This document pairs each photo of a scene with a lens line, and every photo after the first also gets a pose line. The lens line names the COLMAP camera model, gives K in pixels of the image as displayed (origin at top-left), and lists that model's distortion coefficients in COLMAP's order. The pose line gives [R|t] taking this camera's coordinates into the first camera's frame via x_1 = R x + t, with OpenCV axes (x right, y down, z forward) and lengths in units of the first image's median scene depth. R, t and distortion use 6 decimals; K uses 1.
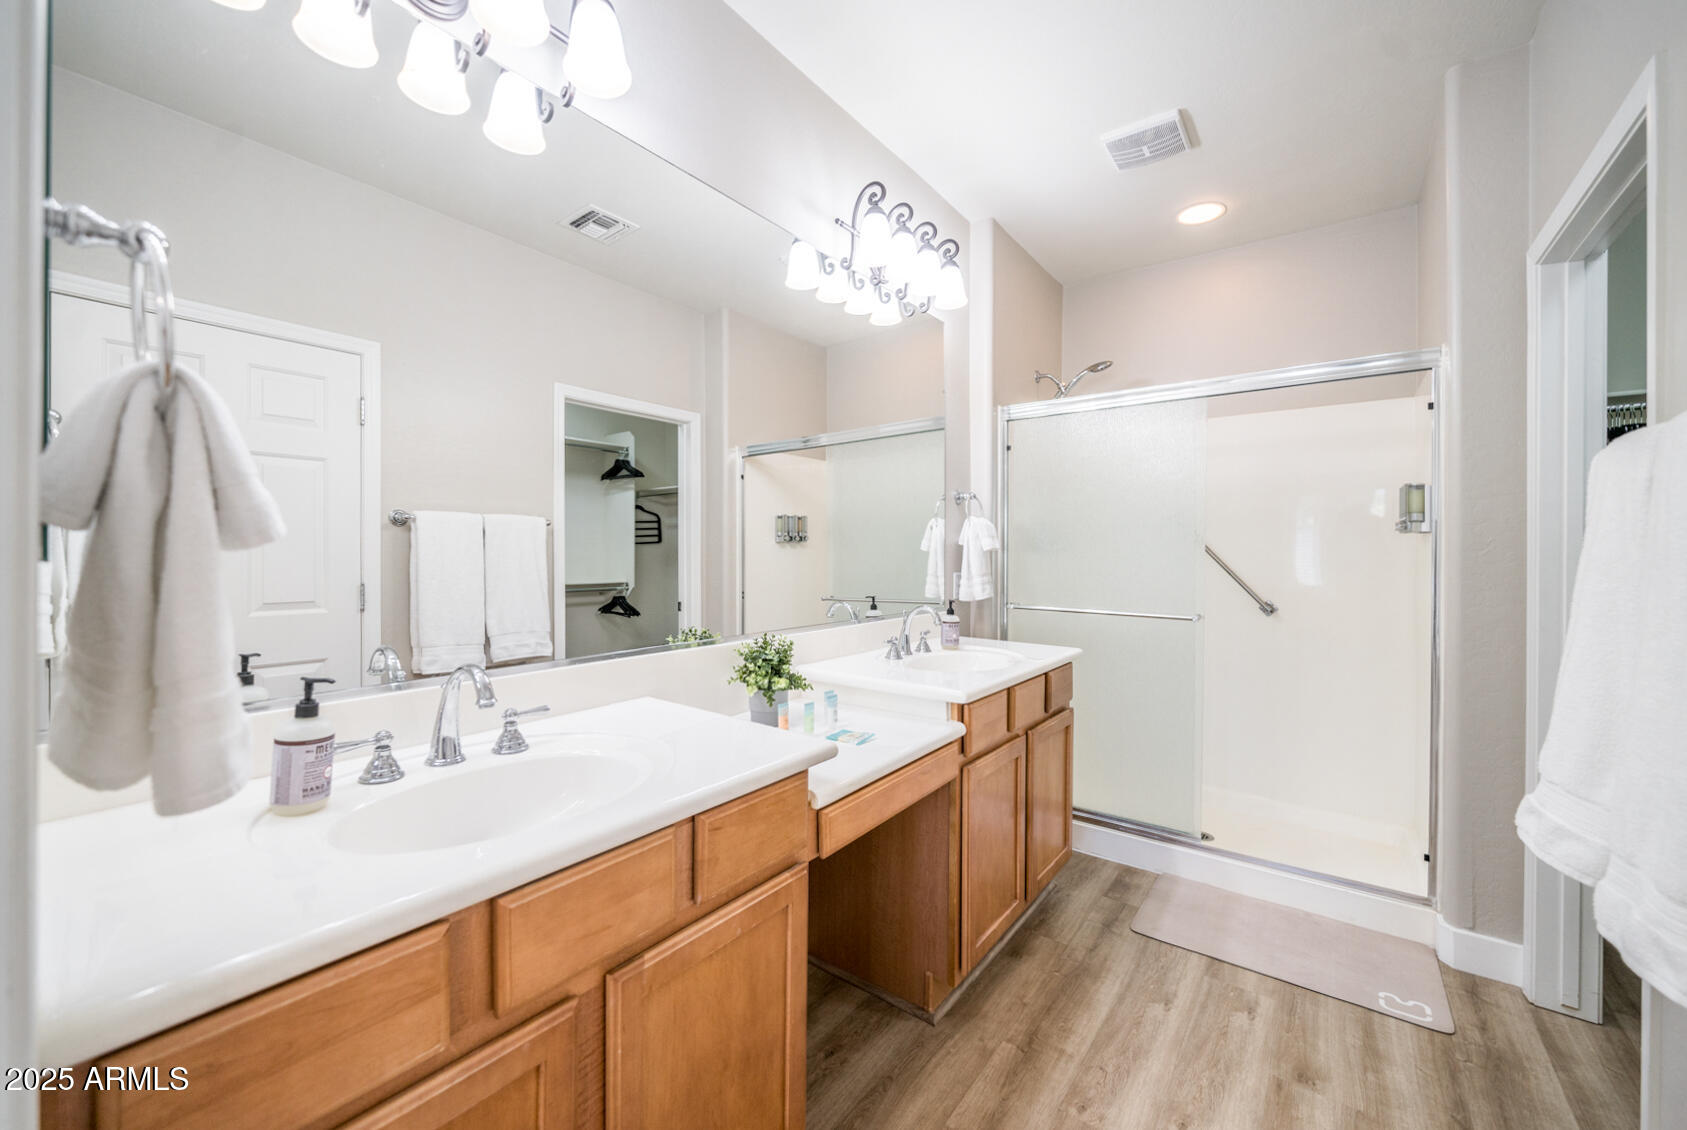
lens RADIAL K [[643.3, 0, 833.3], [0, 643.3, 557.1], [0, 0, 1]] dist [-0.004527, 0.000301]
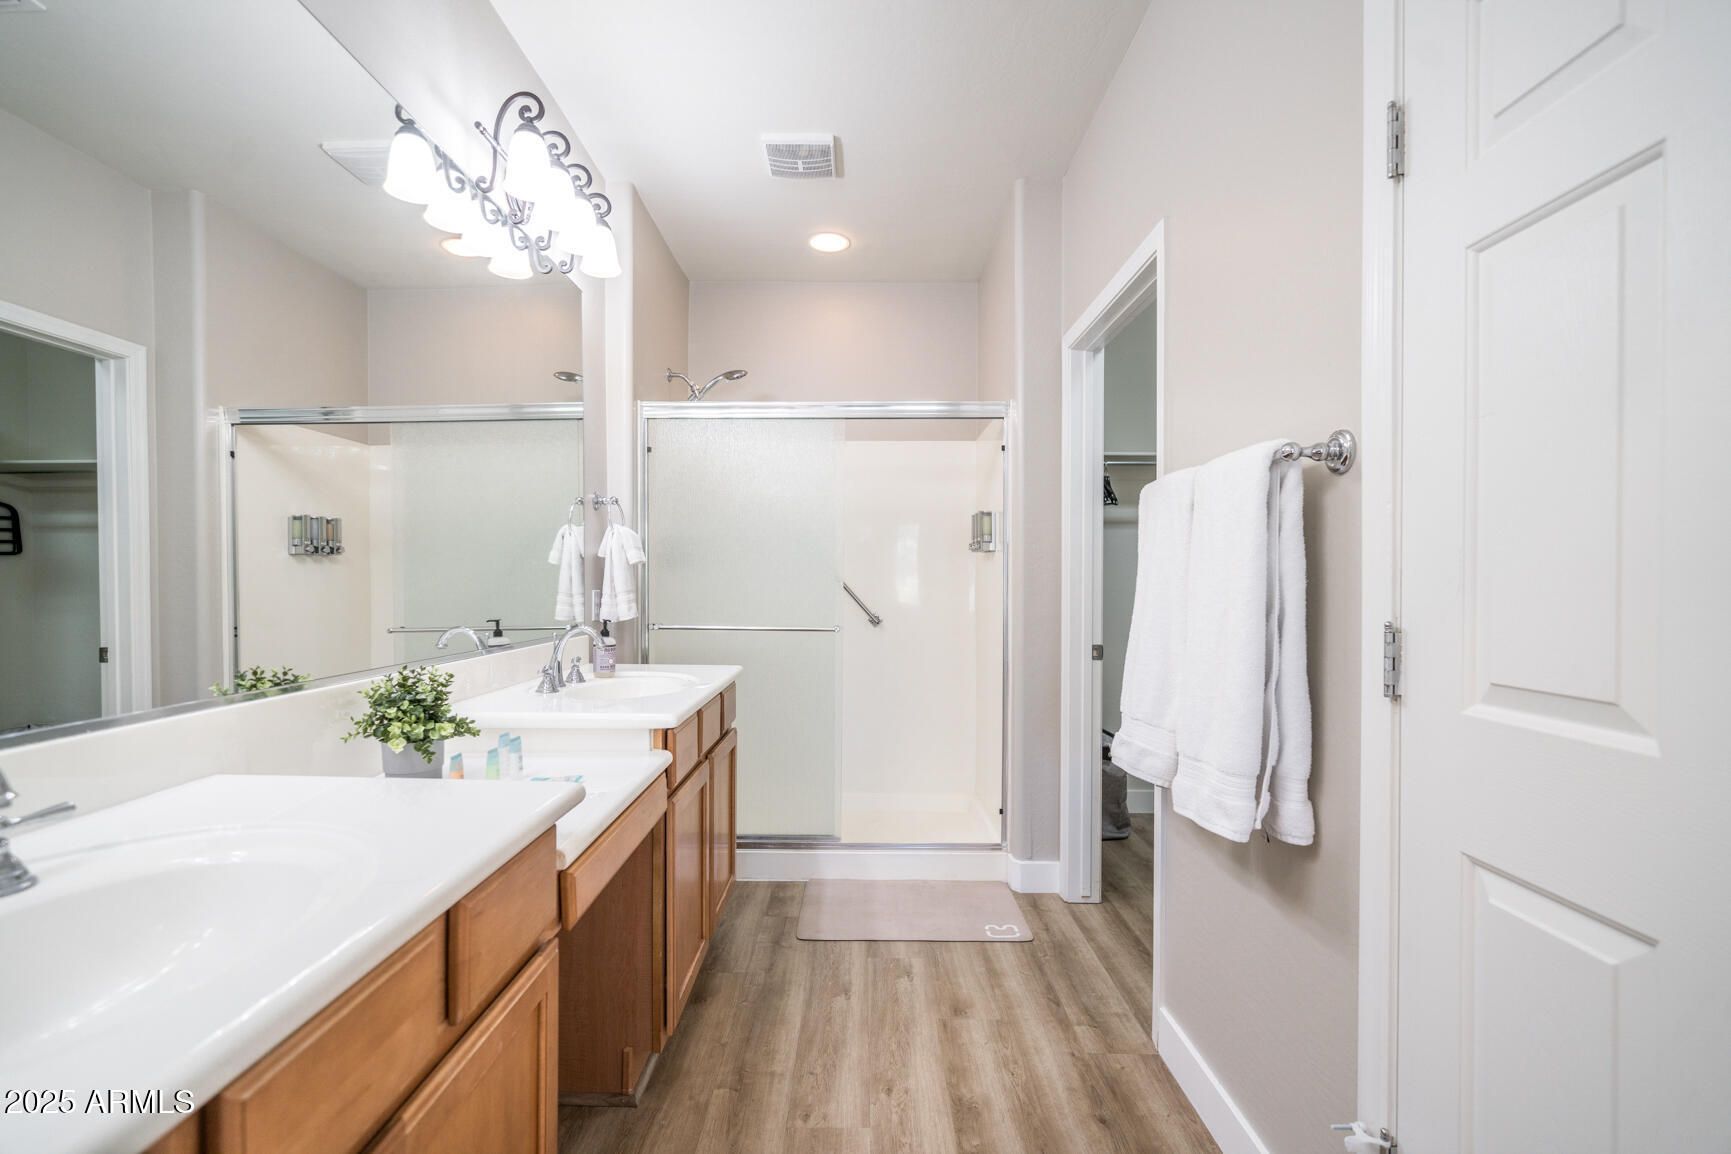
lens RADIAL K [[728.5, 0, 838.8], [0, 728.5, 590.5], [0, 0, 1]] dist [0.001127, -0.000615]
pose [[0.808745, -0.010937, 0.588058, -0.158876], [0.005367, 0.999923, 0.011217, 0.022538], [-0.588135, -0.005916, 0.808741, 0.042894]]
